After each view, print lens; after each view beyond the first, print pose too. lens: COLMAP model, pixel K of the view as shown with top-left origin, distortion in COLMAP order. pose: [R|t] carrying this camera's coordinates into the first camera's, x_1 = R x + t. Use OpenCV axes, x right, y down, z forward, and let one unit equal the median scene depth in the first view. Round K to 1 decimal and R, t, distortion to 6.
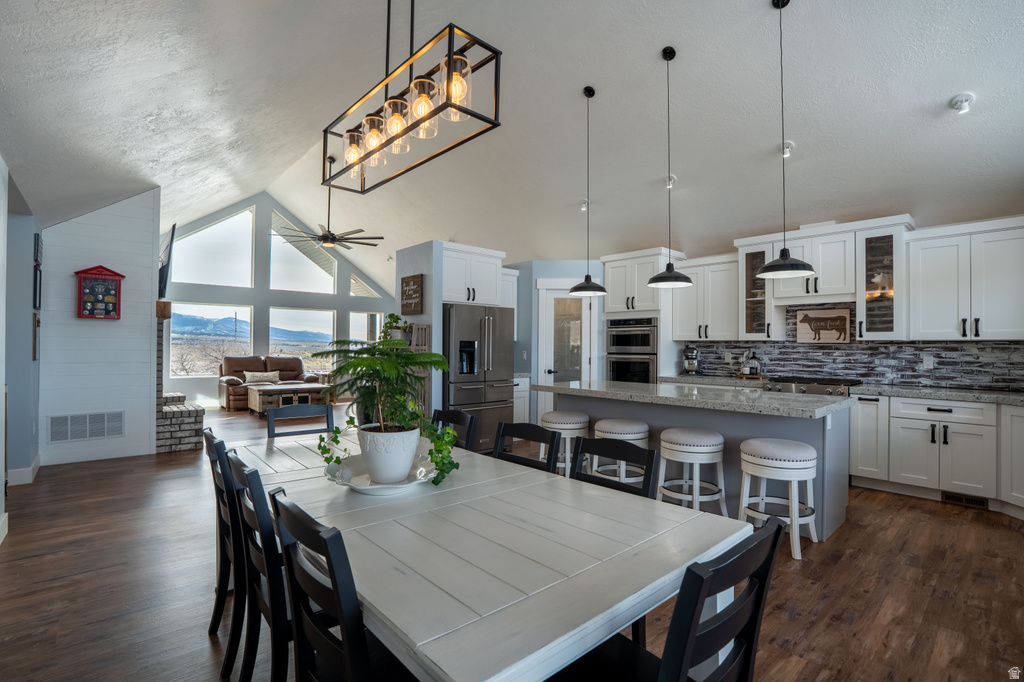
lens RADIAL K [[490.8, 0, 510.3], [0, 490.8, 337.5], [0, 0, 1]] dist [-0.058935, 0.024416]
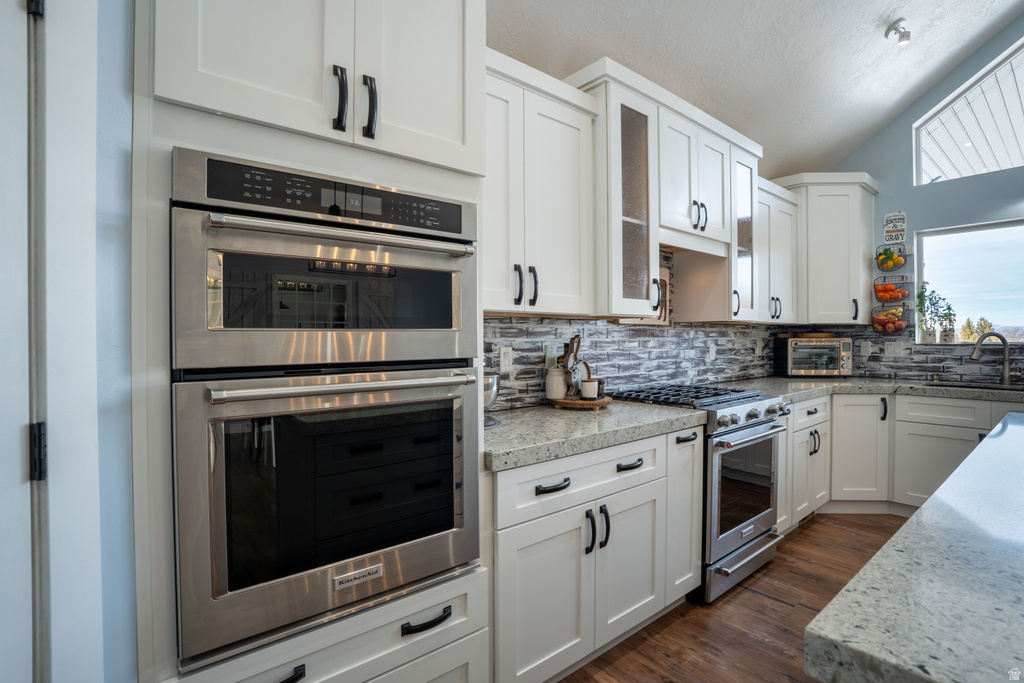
lens RADIAL K [[504.2, 0, 508.7], [0, 504.2, 339.7], [0, 0, 1]] dist [-0.073393, 0.029725]
pose [[0.026965, -0.012369, 0.999560, 0.063952], [-0.012133, 0.999846, 0.012699, 0.023490], [-0.999563, -0.012470, 0.026811, 1.137102]]
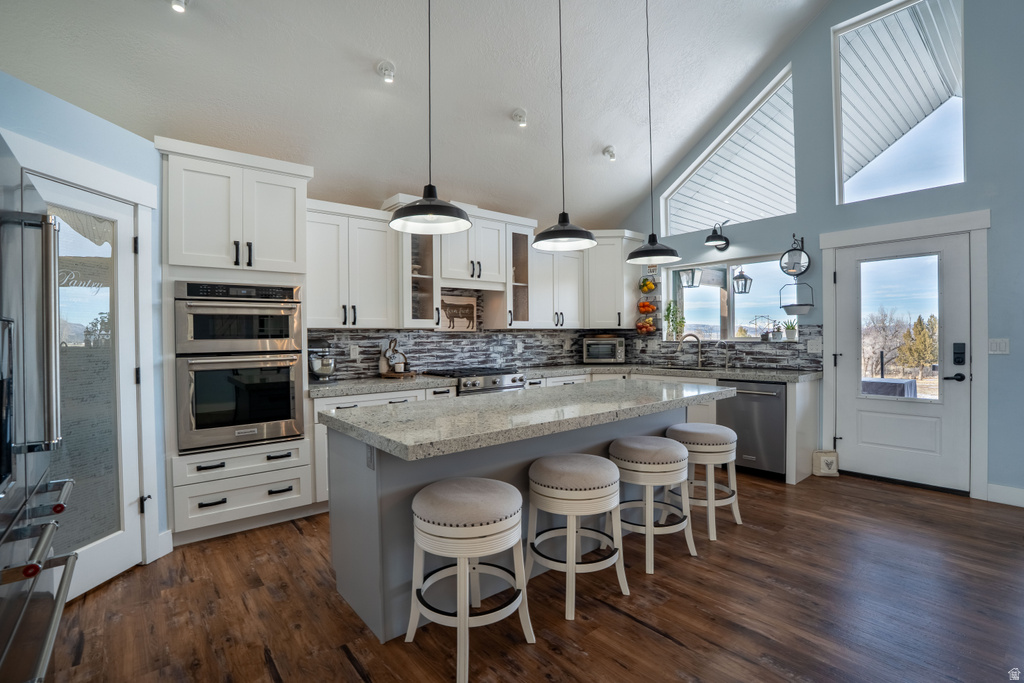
lens RADIAL K [[477.7, 0, 506.0], [0, 477.7, 339.4], [0, 0, 1]] dist [-0.073296, 0.024050]
pose [[0.035108, -0.014560, 0.999277, -0.280401], [-0.004083, 0.999883, 0.014712, 0.012596], [-0.999375, -0.004597, 0.035045, 0.865296]]
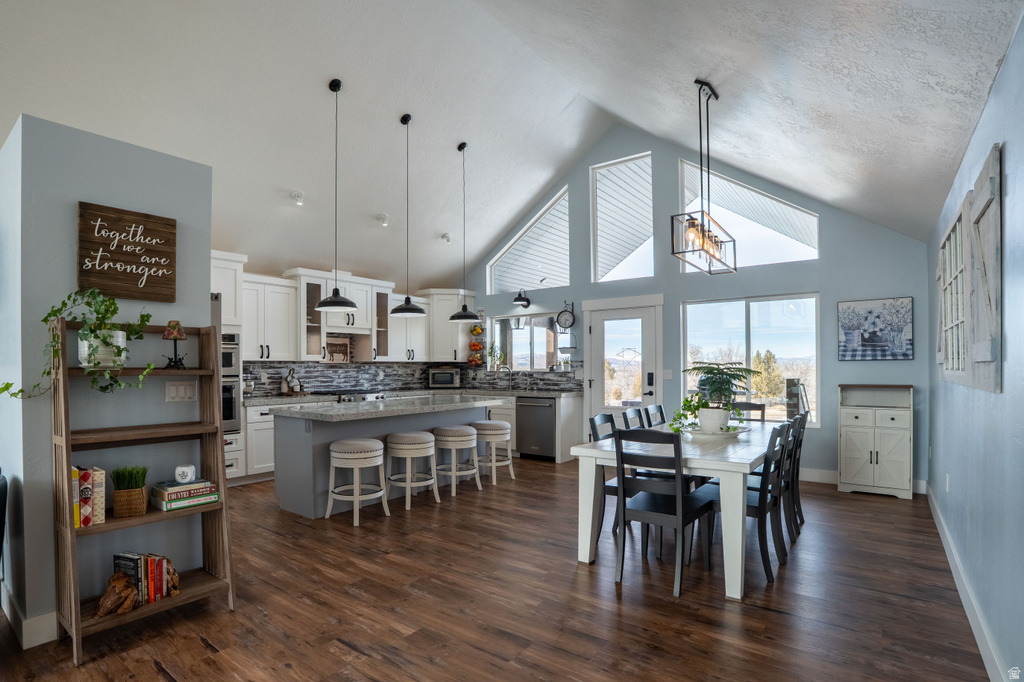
lens RADIAL K [[523.0, 0, 462.2], [0, 523.0, 368.9], [0, 0, 1]] dist [-0.085544, -0.000083]
pose [[-0.149888, -0.010591, 0.988646, -0.781236], [-0.011429, 0.999894, 0.008979, 0.009979], [-0.988637, -0.009953, -0.149993, 0.866747]]
